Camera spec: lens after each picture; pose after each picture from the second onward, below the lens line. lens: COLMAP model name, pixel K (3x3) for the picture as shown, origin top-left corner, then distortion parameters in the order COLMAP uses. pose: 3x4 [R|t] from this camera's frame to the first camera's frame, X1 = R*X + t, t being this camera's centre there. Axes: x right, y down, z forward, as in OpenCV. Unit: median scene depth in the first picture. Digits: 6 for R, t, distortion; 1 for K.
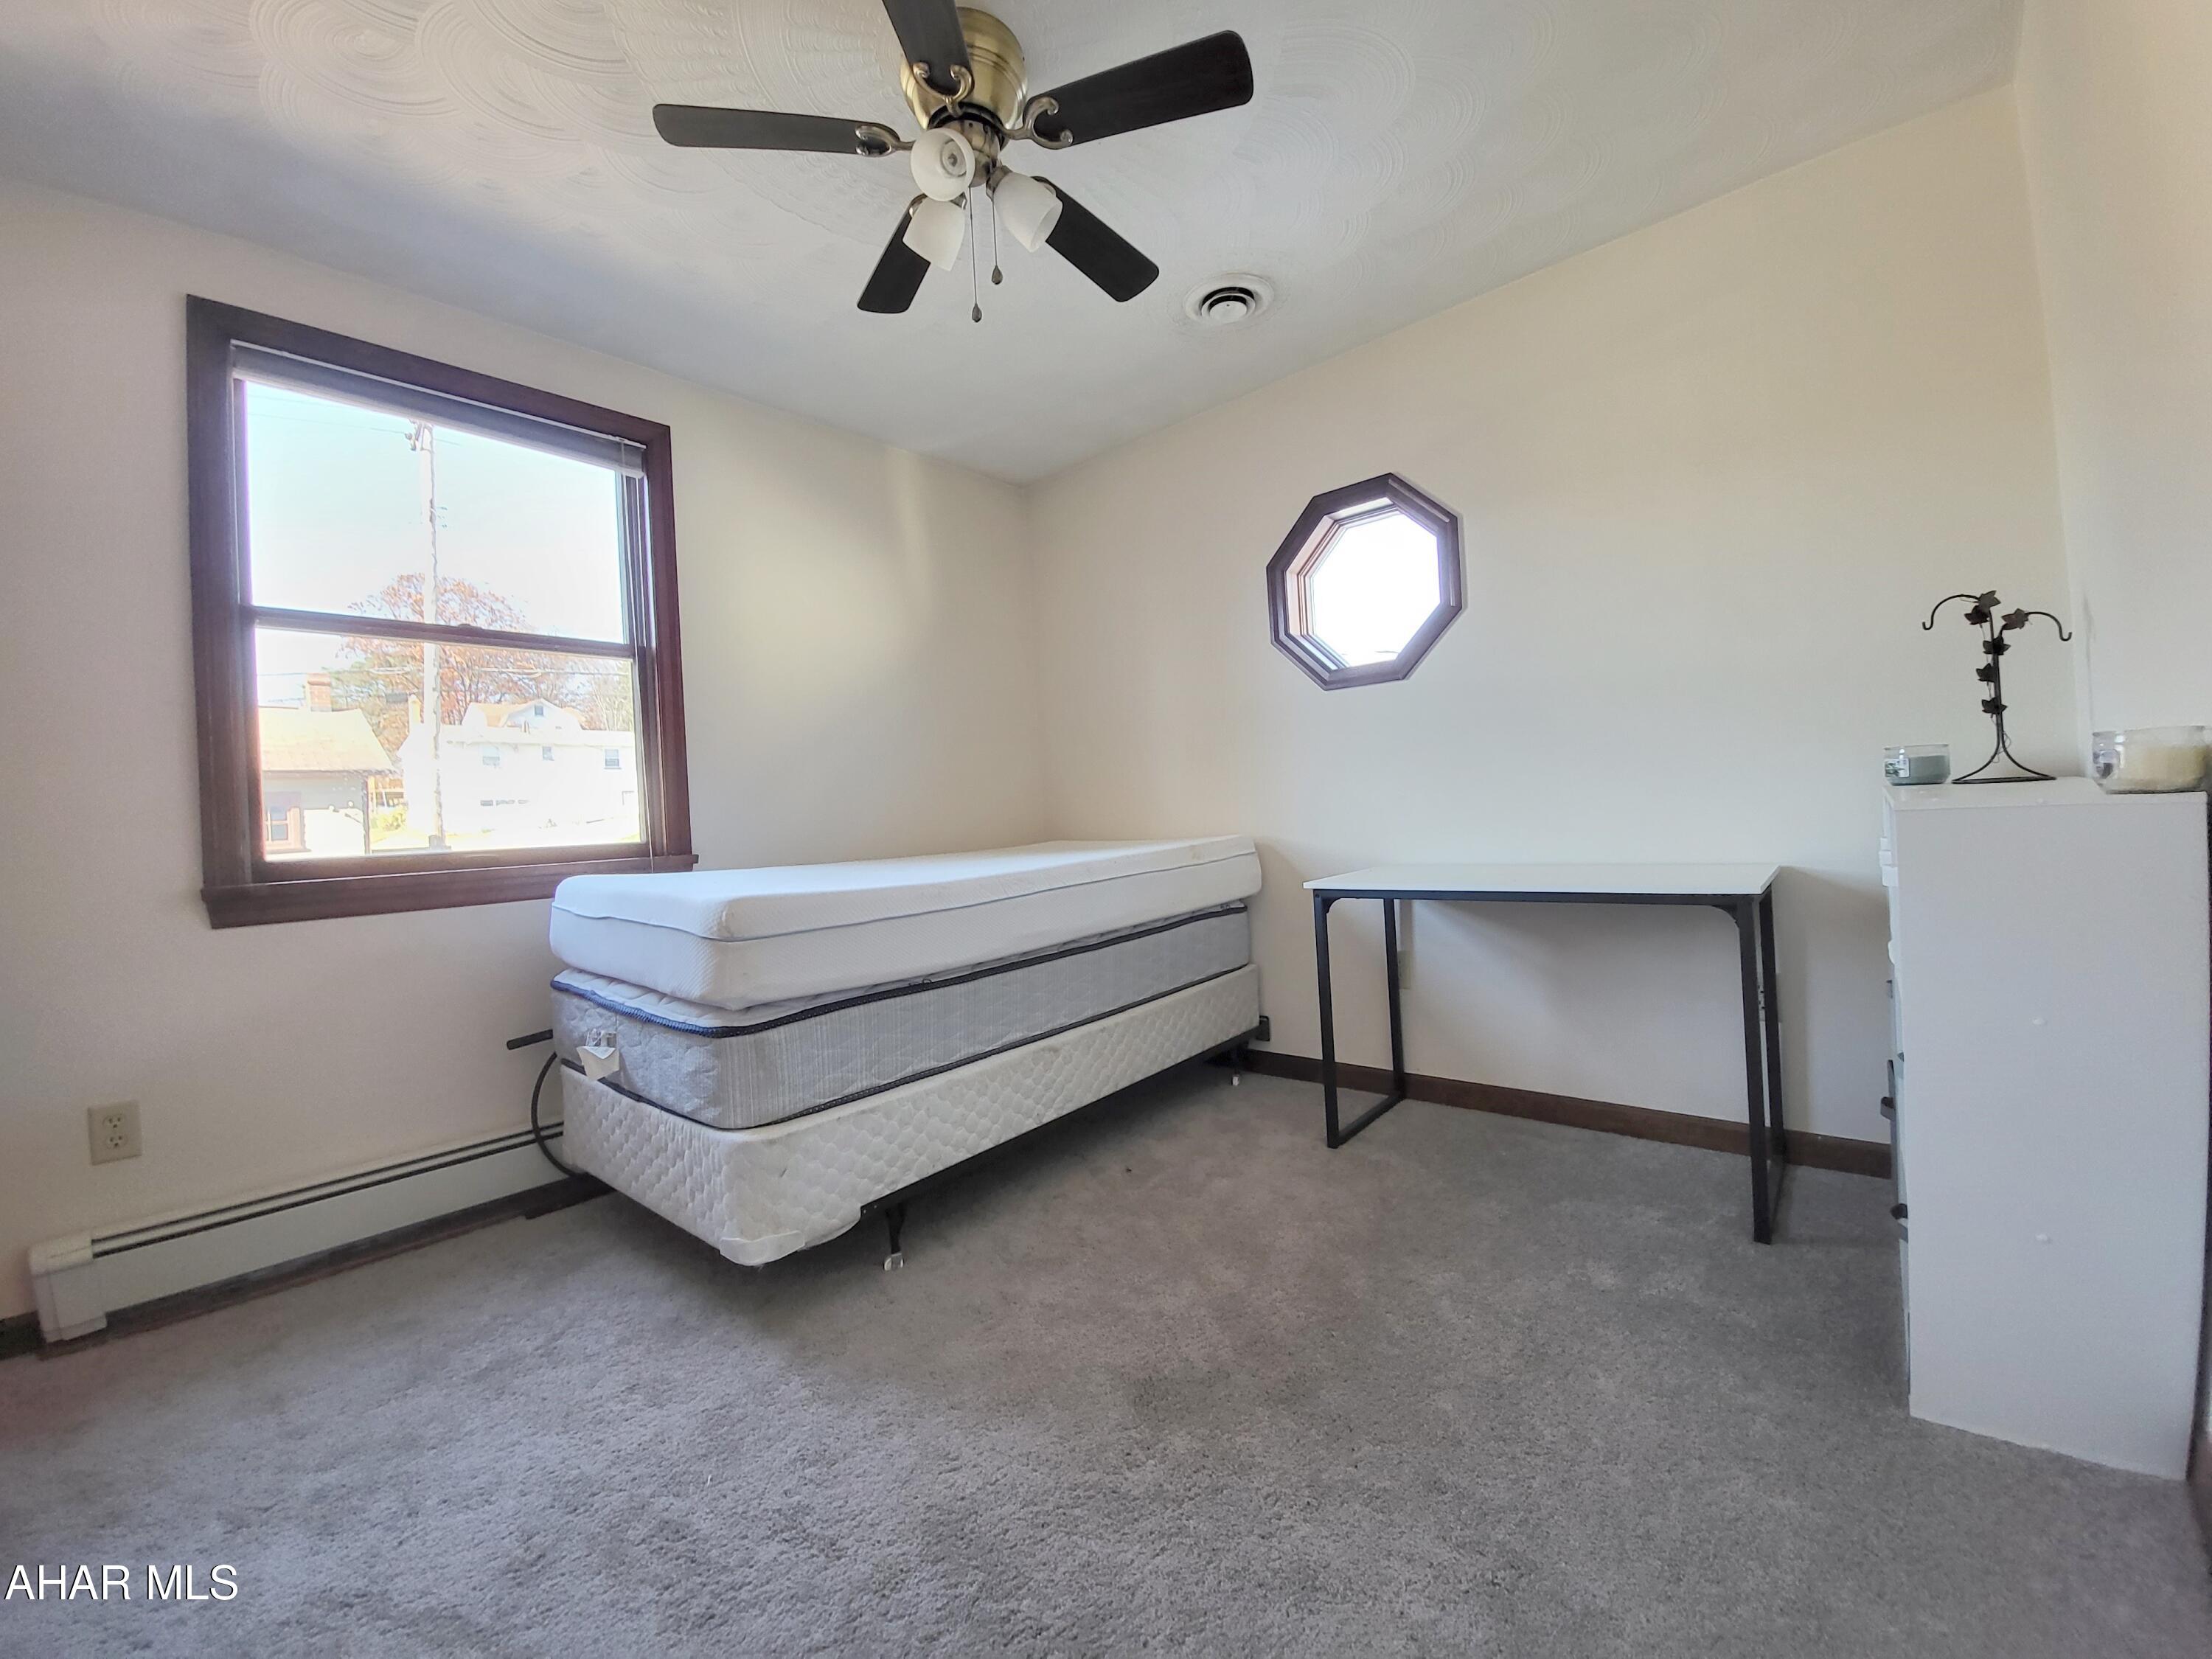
lens RADIAL K [[874.8, 0, 1112.7], [0, 874.8, 821.4], [0, 0, 1]] dist [-0.006167, -0.009668]
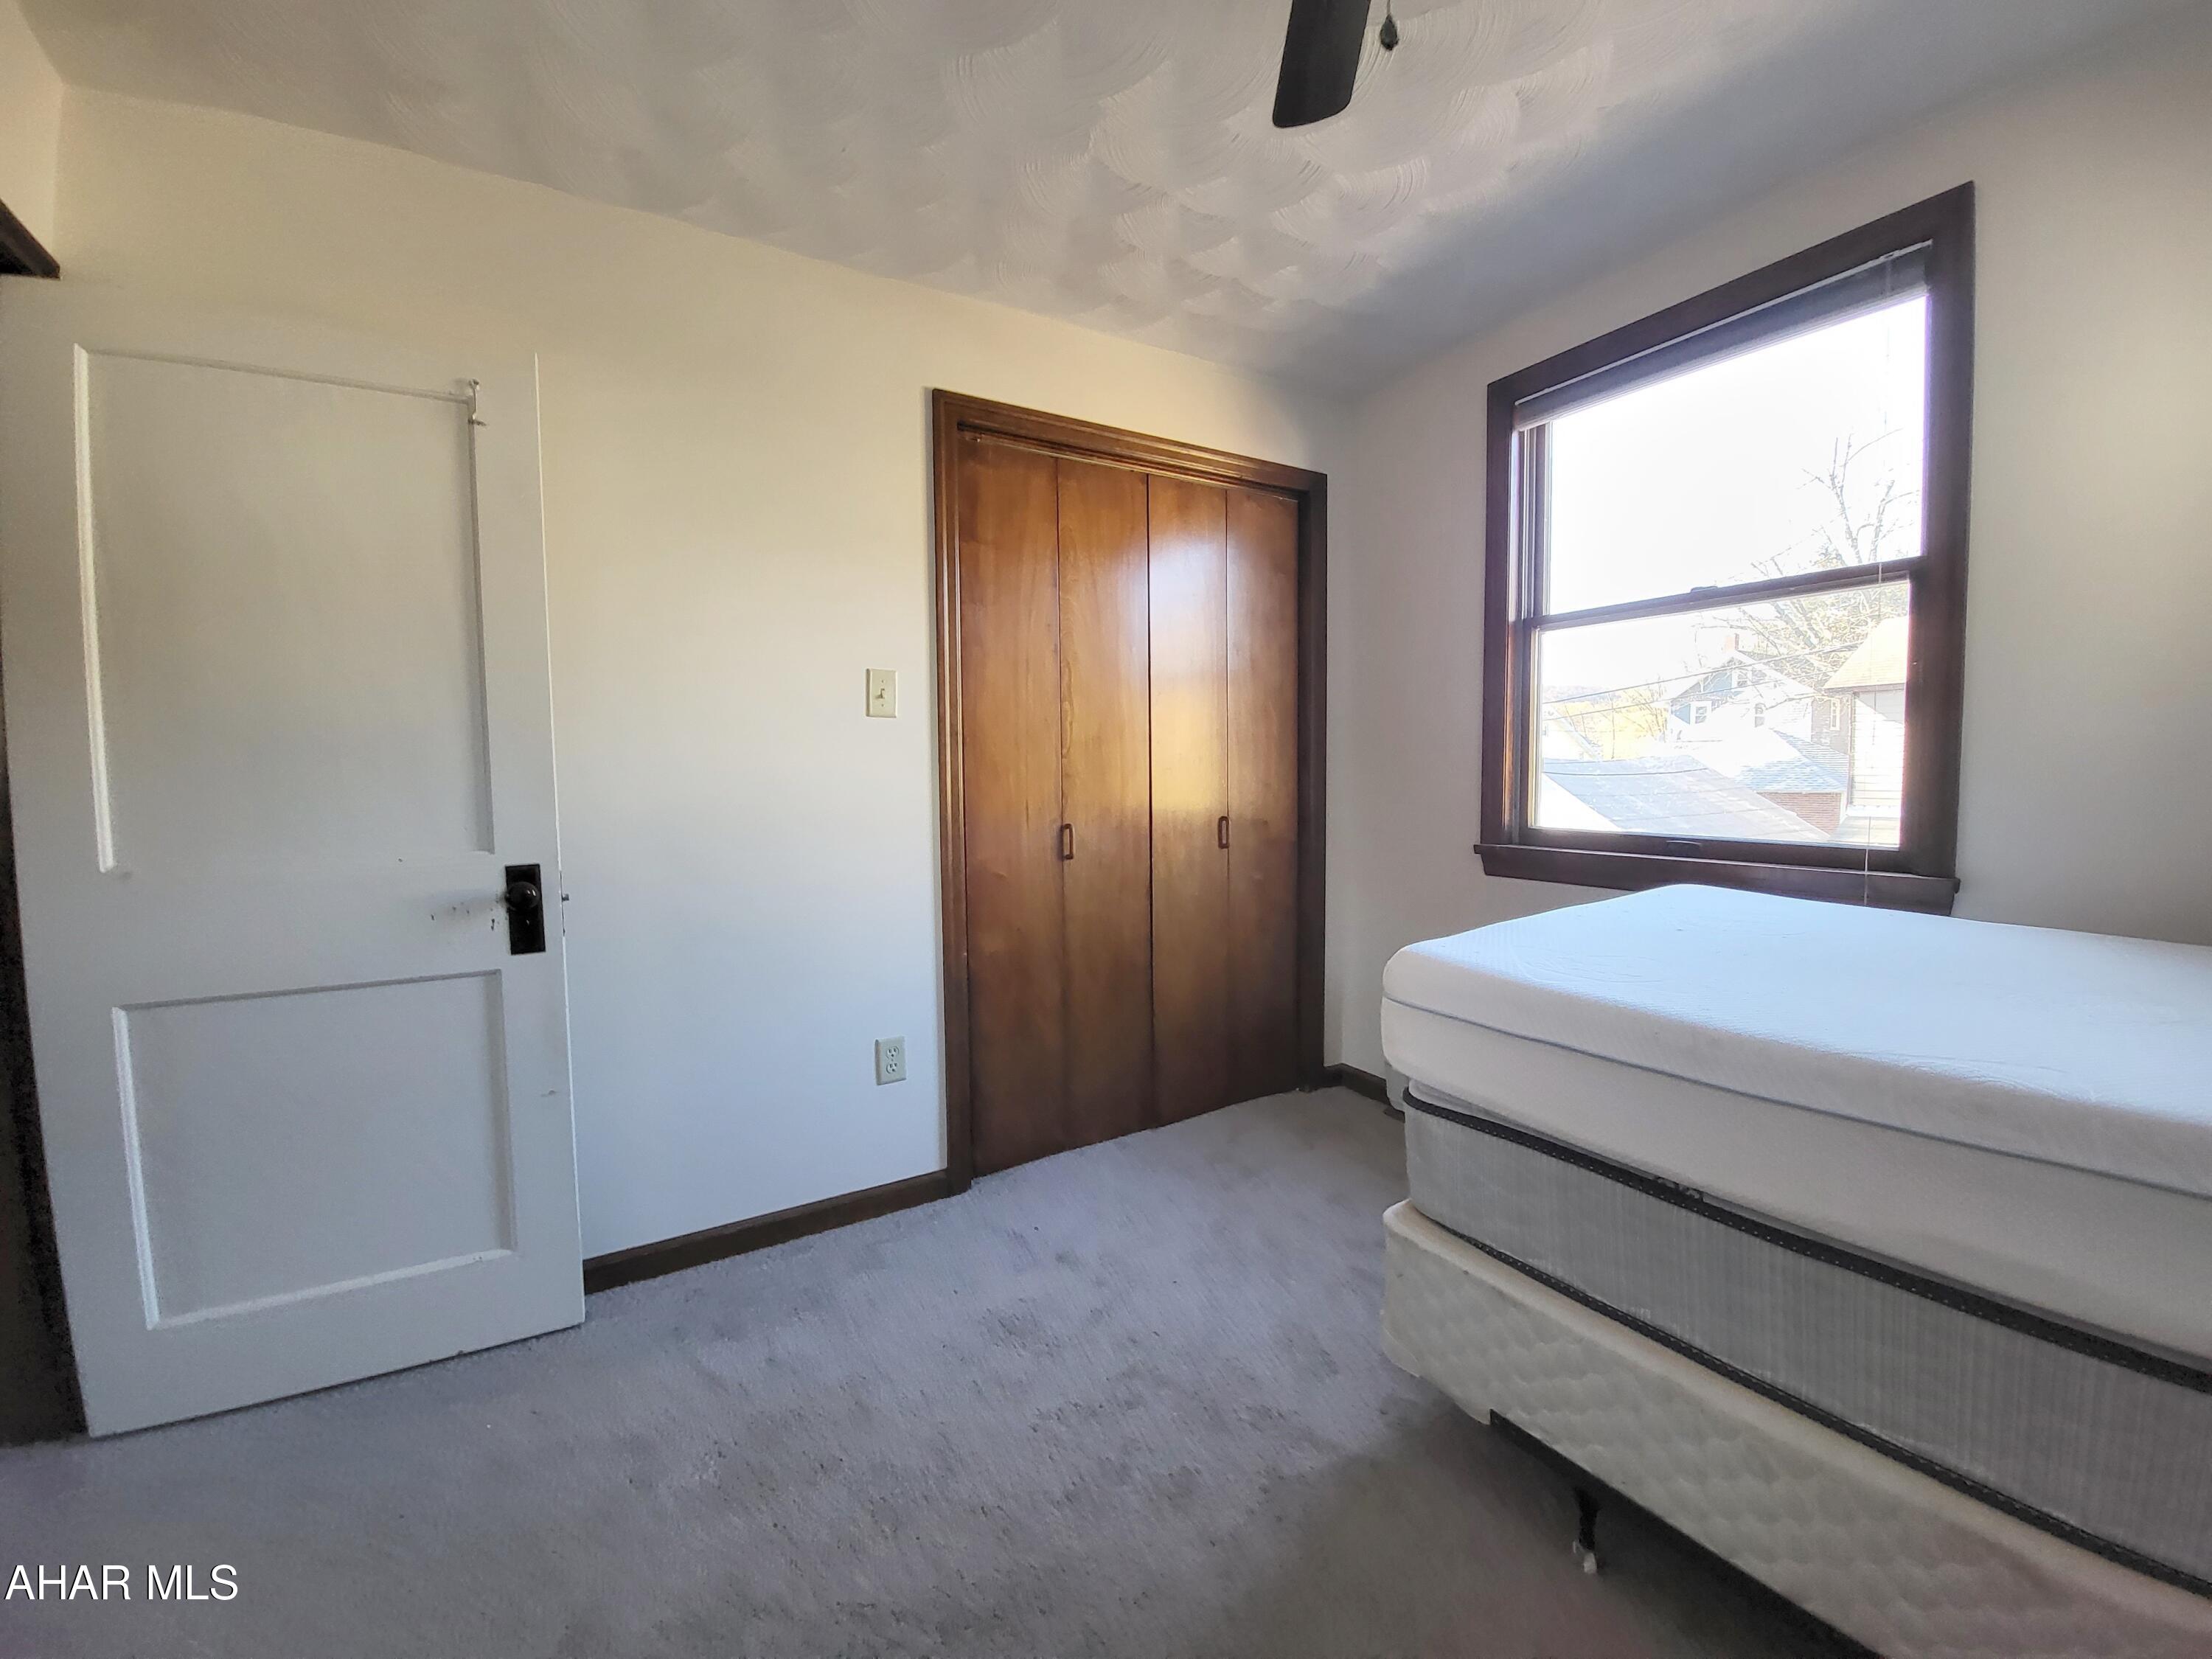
lens RADIAL K [[880.1, 0, 1111.6], [0, 880.1, 813.8], [0, 0, 1]] dist [-0.001639, -0.009883]
pose [[-0.299046, 0.111349, -0.947720, 0.391095], [0.028739, 0.993769, 0.107691, -0.125753], [0.953806, 0.004968, -0.300383, 0.805842]]
